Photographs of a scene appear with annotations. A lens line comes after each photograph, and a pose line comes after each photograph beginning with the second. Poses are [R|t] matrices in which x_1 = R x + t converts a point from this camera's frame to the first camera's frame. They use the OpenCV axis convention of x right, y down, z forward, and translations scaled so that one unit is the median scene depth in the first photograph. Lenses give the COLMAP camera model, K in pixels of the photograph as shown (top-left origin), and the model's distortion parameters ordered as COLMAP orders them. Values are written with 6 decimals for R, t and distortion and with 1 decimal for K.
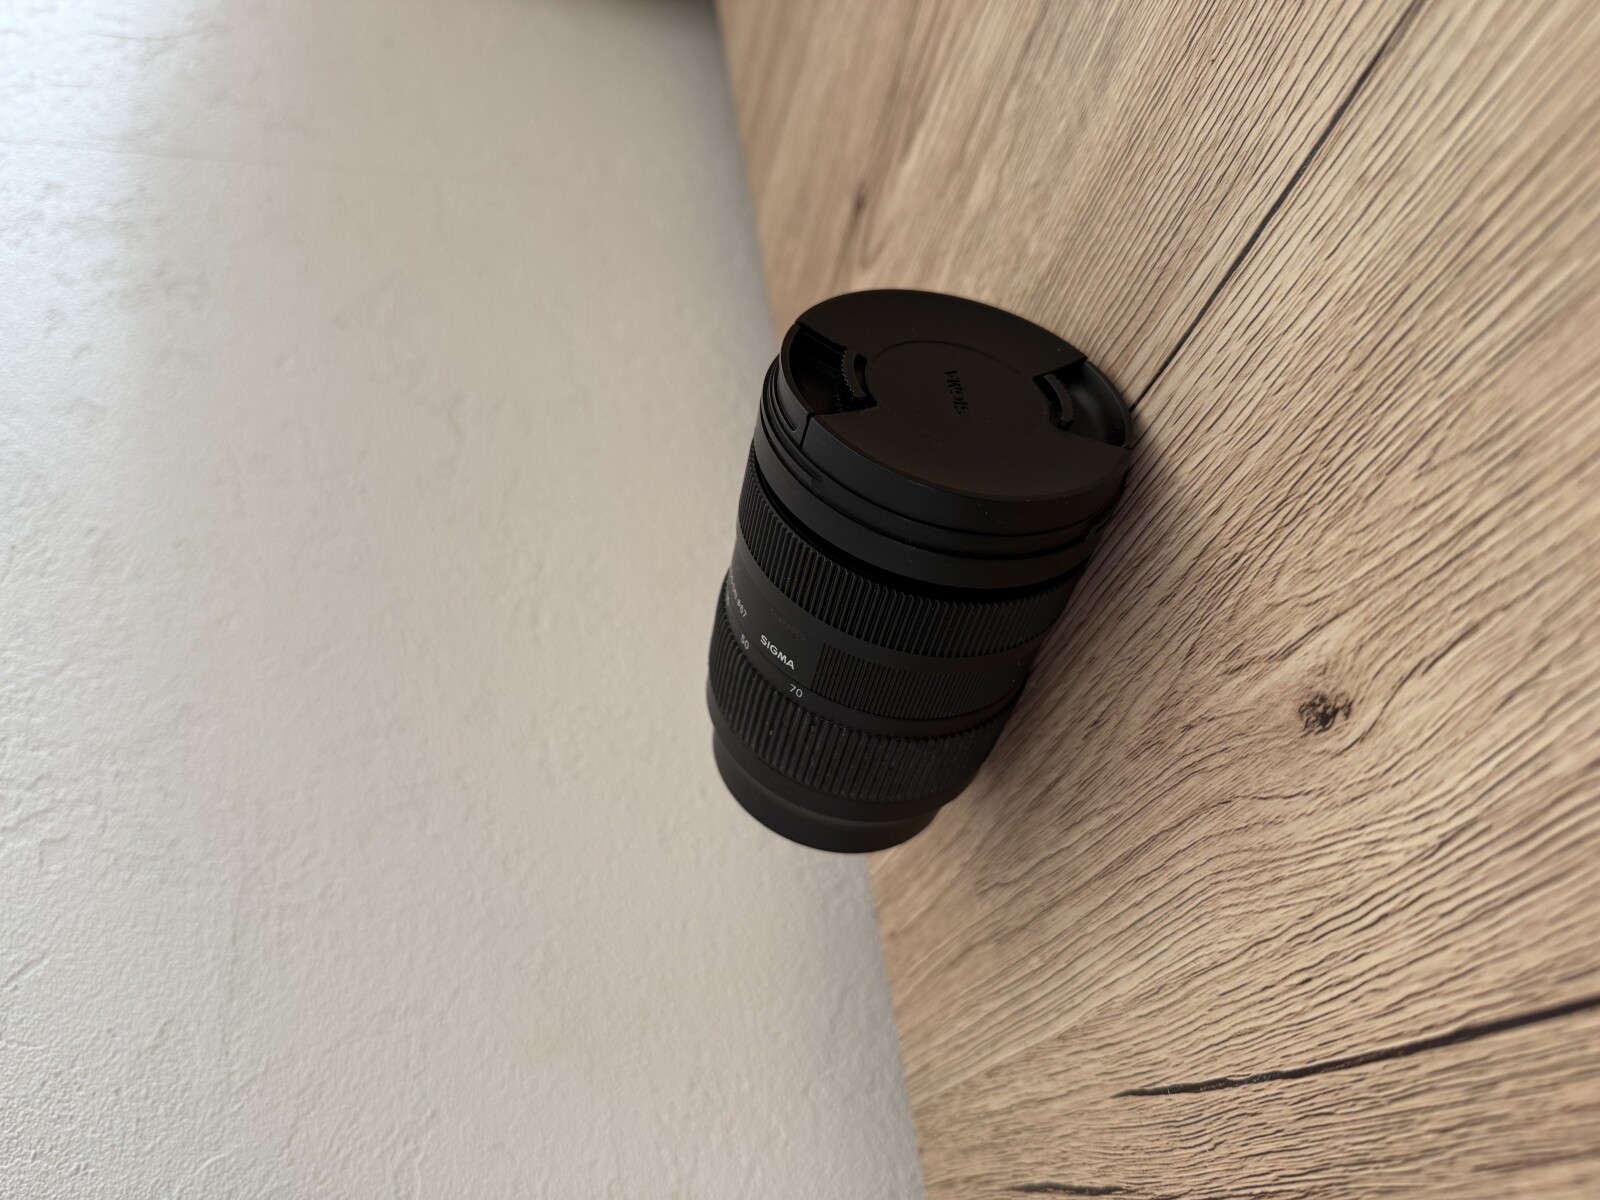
lens RADIAL K [[1198.1, 0, 795.0], [0, 1198.1, 600.6], [0, 0, 1]] dist [-0.061890, 0.030596]
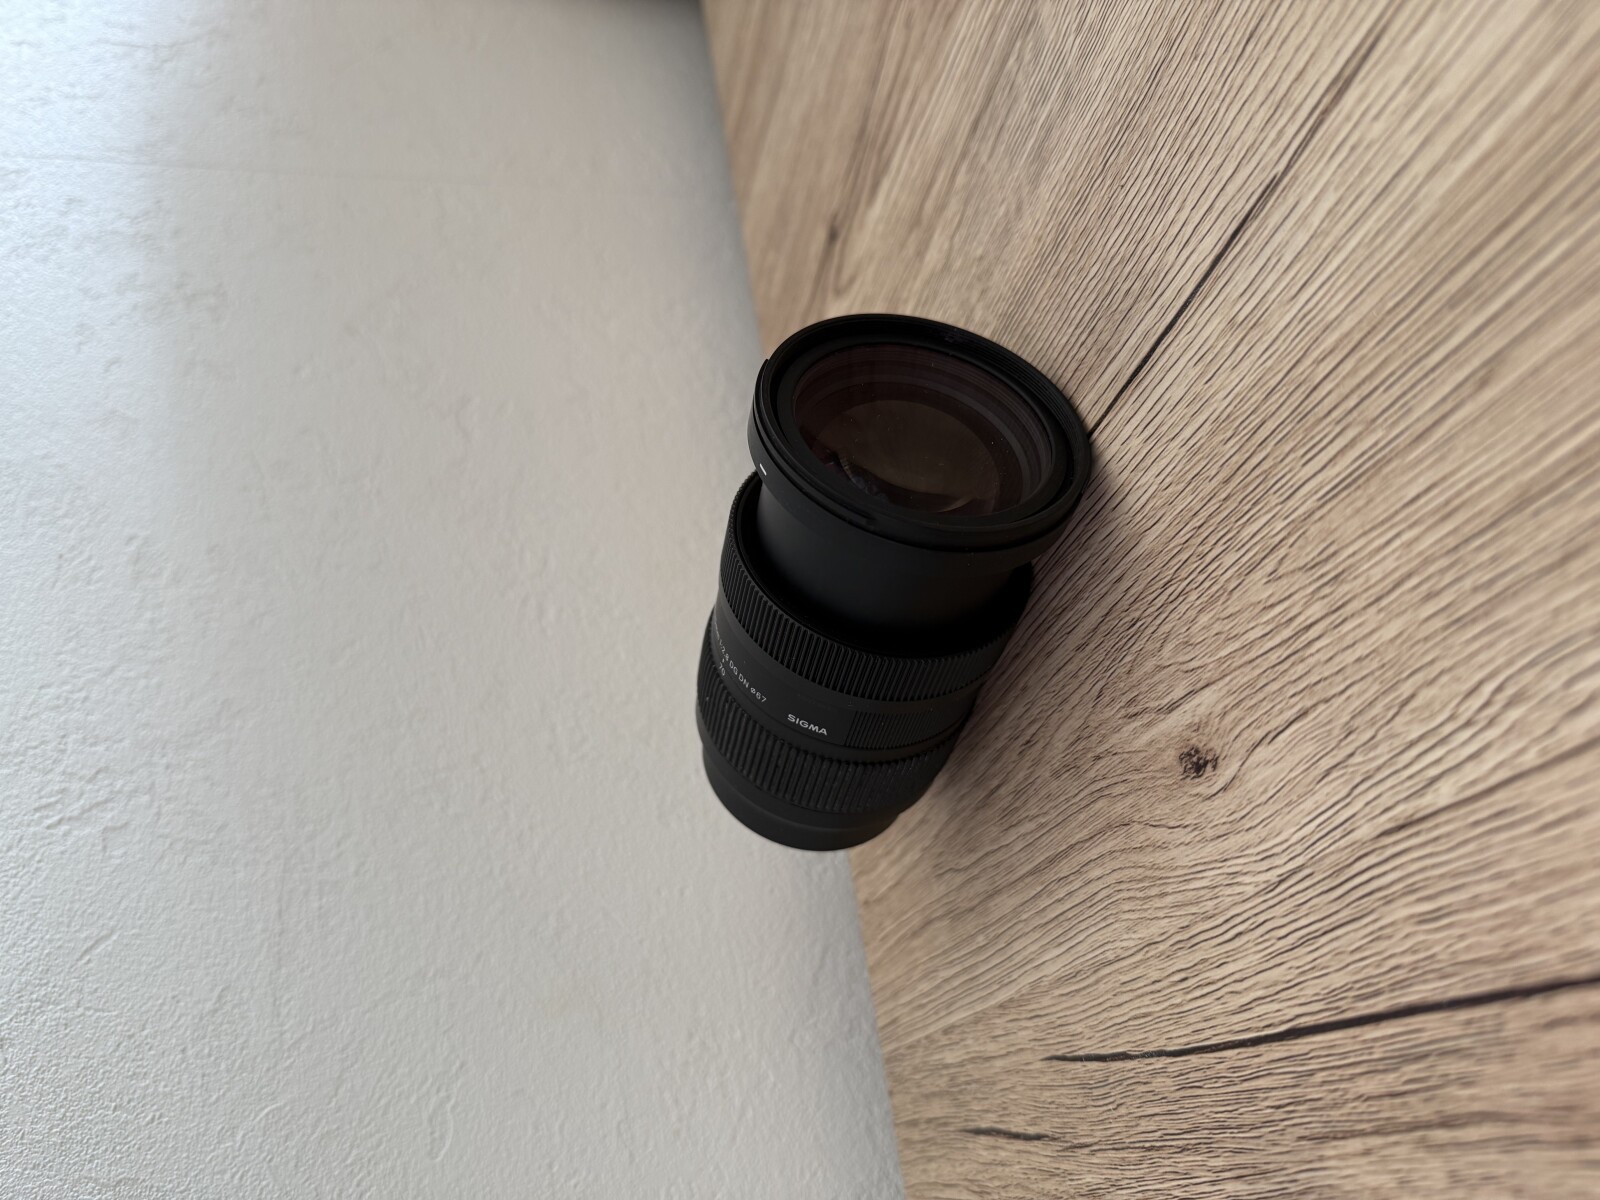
lens RADIAL K [[1184.7, 0, 792.2], [0, 1184.7, 591.1], [0, 0, 1]] dist [-0.043480, 0.014596]
pose [[0.999935, -0.010970, -0.002945, 0.033766], [0.011118, 0.998369, 0.056000, -0.138235], [0.002326, -0.056029, 0.998426, -0.174435]]
